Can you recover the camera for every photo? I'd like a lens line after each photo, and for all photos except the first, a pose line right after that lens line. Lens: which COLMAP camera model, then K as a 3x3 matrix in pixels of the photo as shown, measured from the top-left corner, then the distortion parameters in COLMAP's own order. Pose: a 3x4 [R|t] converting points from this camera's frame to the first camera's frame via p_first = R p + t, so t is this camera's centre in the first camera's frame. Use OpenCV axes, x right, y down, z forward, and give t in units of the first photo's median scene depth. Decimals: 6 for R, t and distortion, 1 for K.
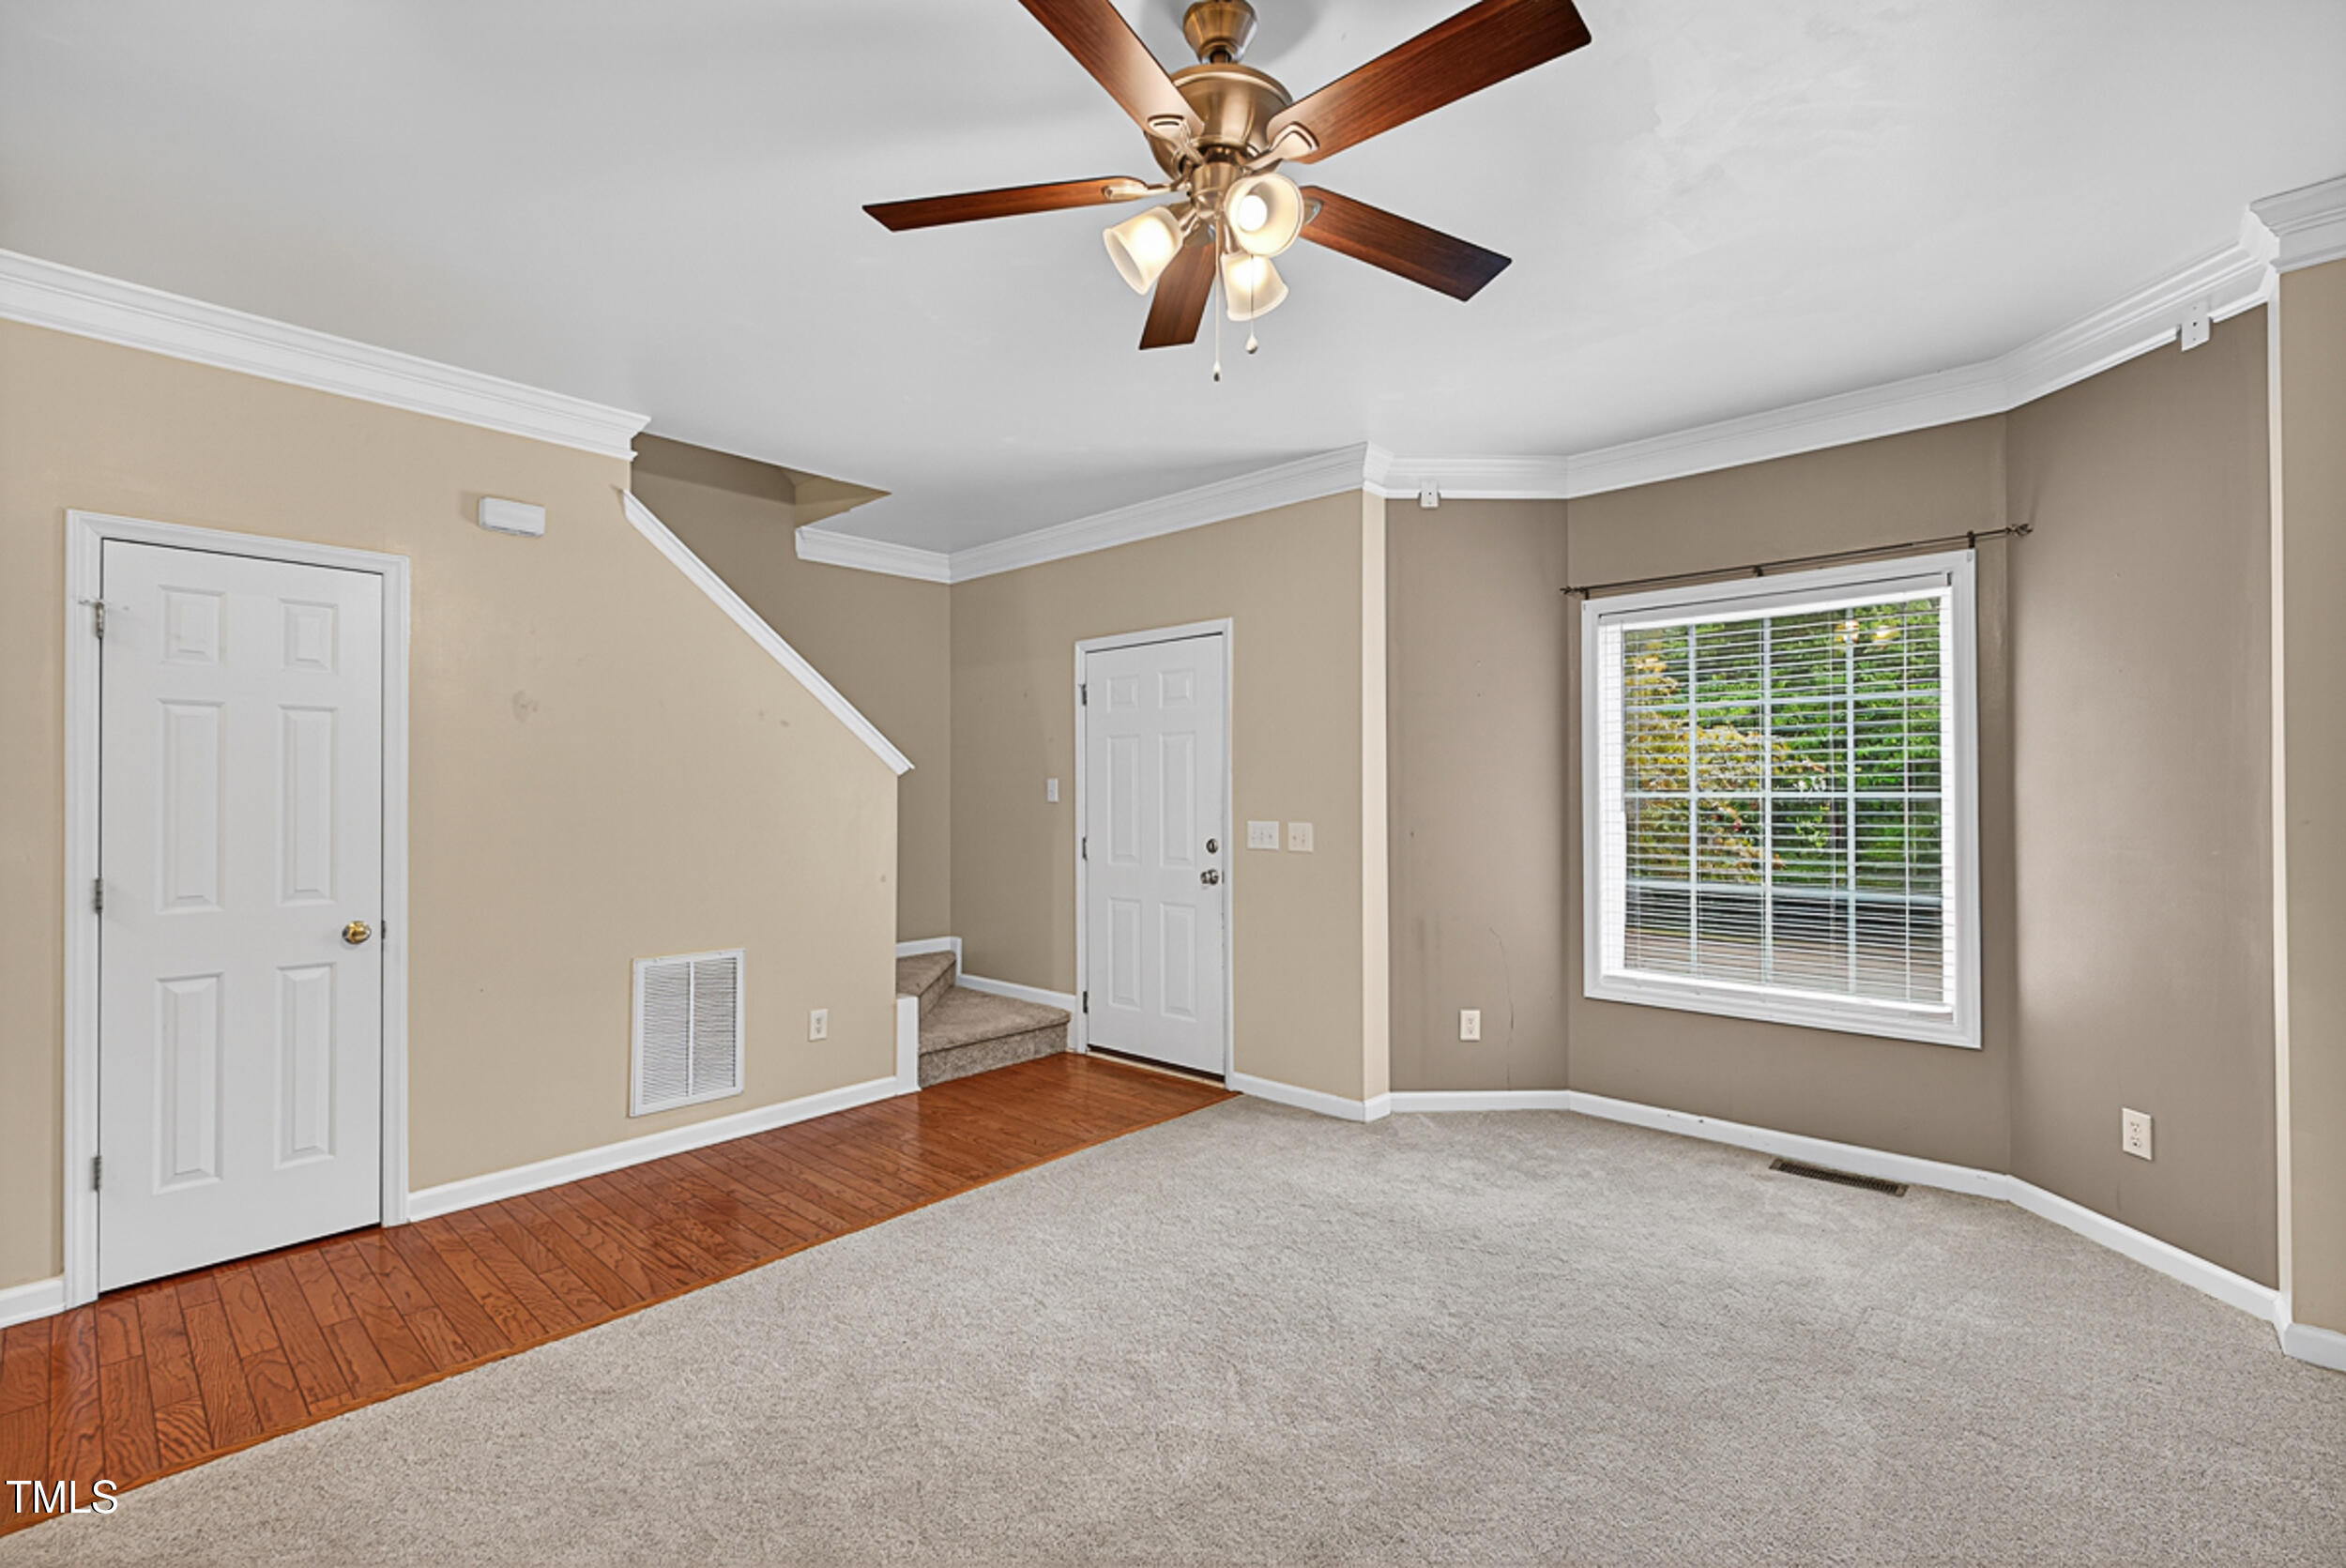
lens RADIAL K [[1021.3, 0, 1180.1], [0, 1021.3, 784.4], [0, 0, 1]] dist [0.020249, -0.008292]
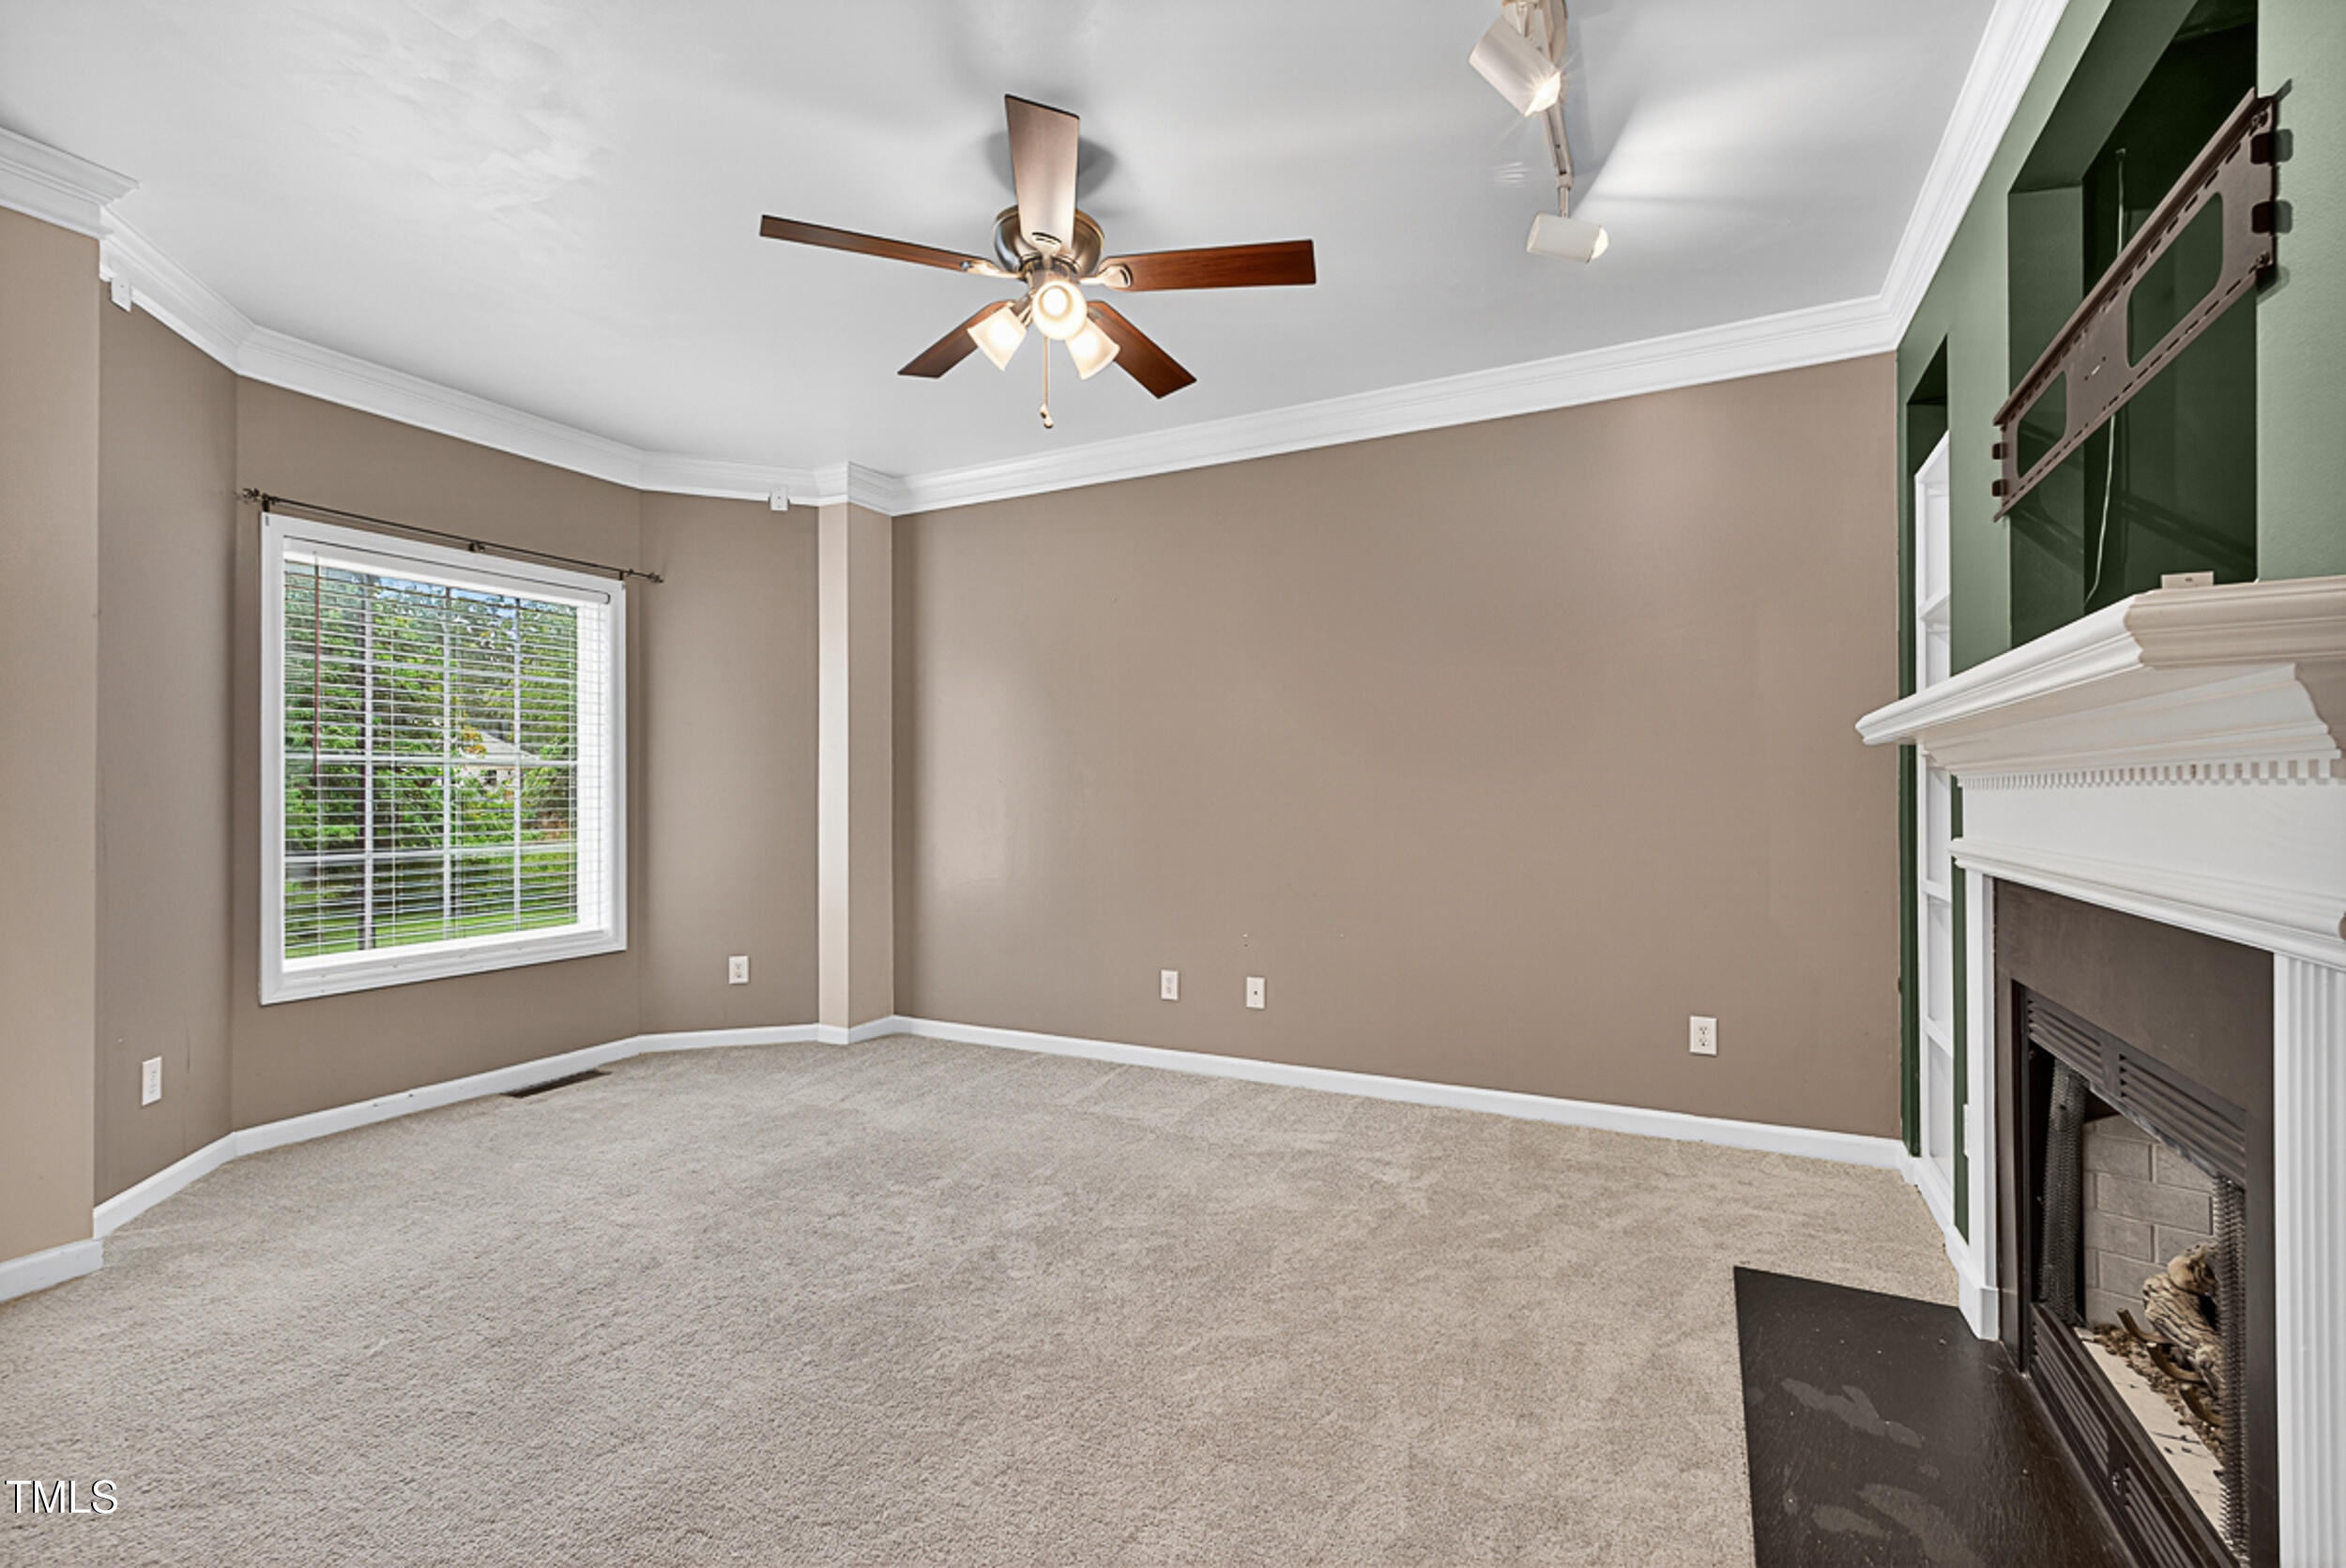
lens RADIAL K [[1021.3, 0, 1180.1], [0, 1021.3, 784.4], [0, 0, 1]] dist [0.020249, -0.008292]
pose [[-0.268130, 0.011948, 0.963309, -0.579964], [-0.003907, 0.999901, -0.013490, 0.042844], [-0.963375, -0.007381, -0.268056, 0.527384]]
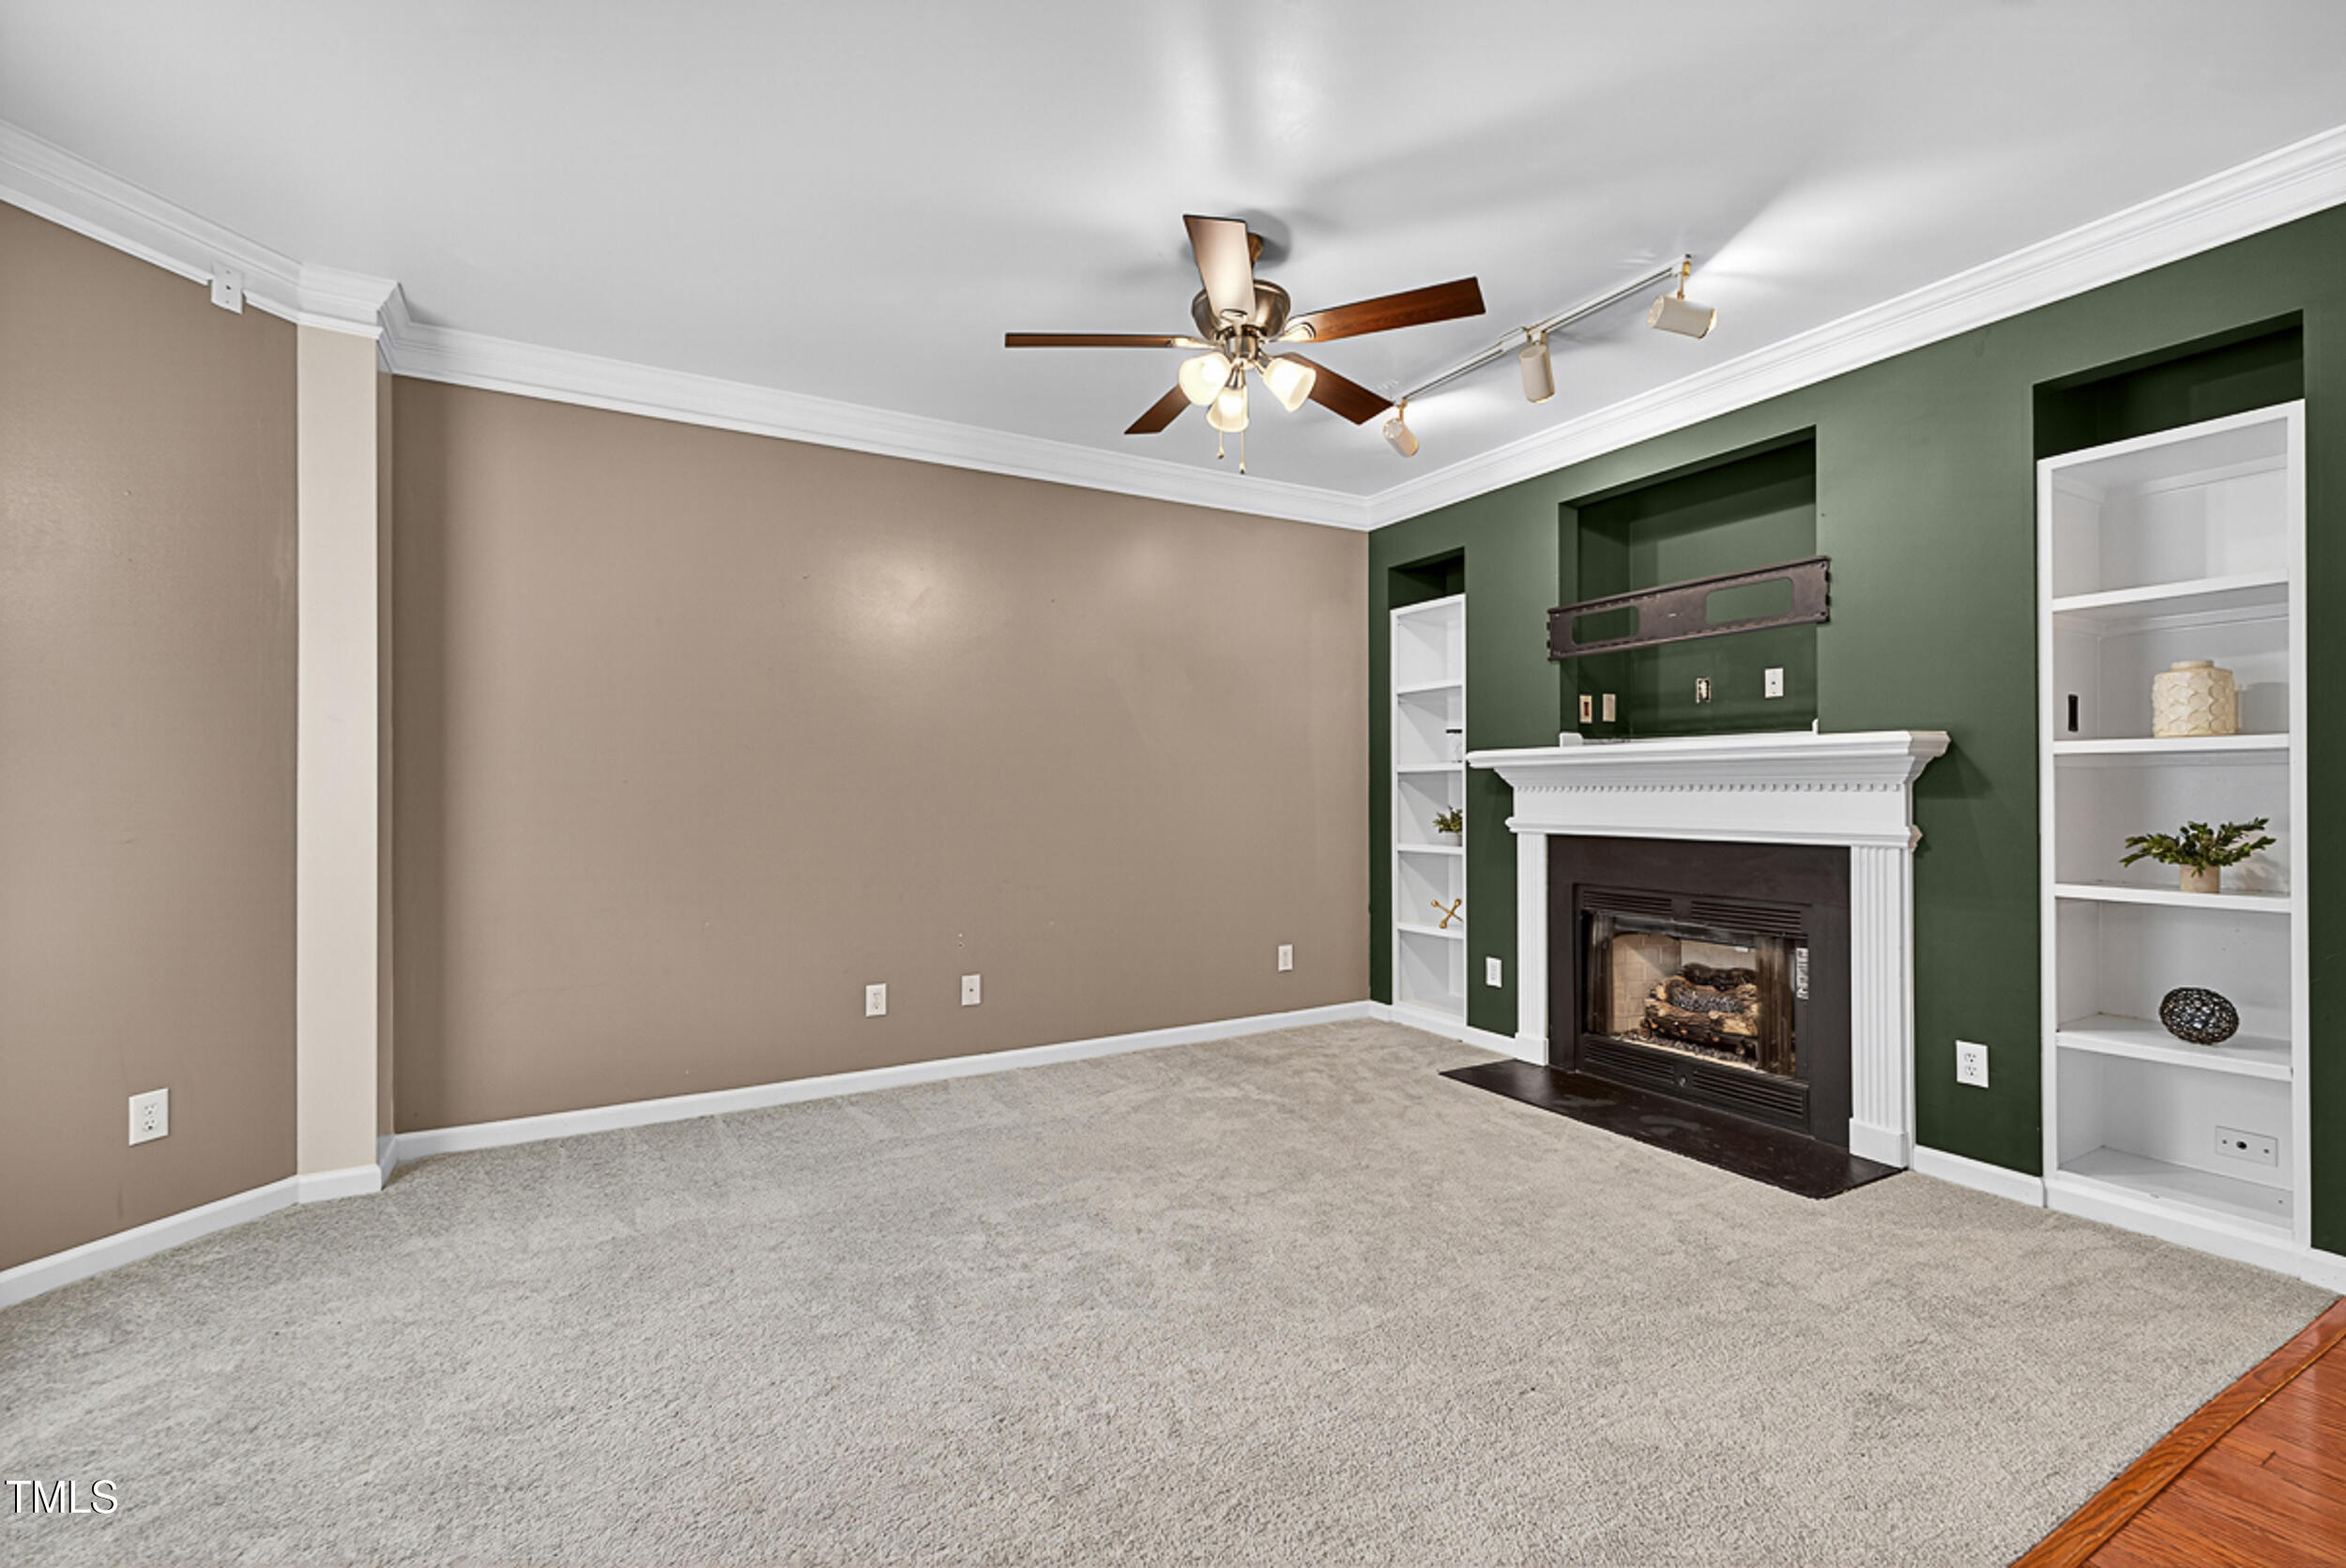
lens RADIAL K [[1021.3, 0, 1180.1], [0, 1021.3, 784.4], [0, 0, 1]] dist [0.020249, -0.008292]
pose [[-0.953885, 0.007962, 0.300068, -0.146809], [0.003095, 0.999856, -0.016692, 0.044332], [-0.300158, -0.014994, -0.953772, 1.103903]]
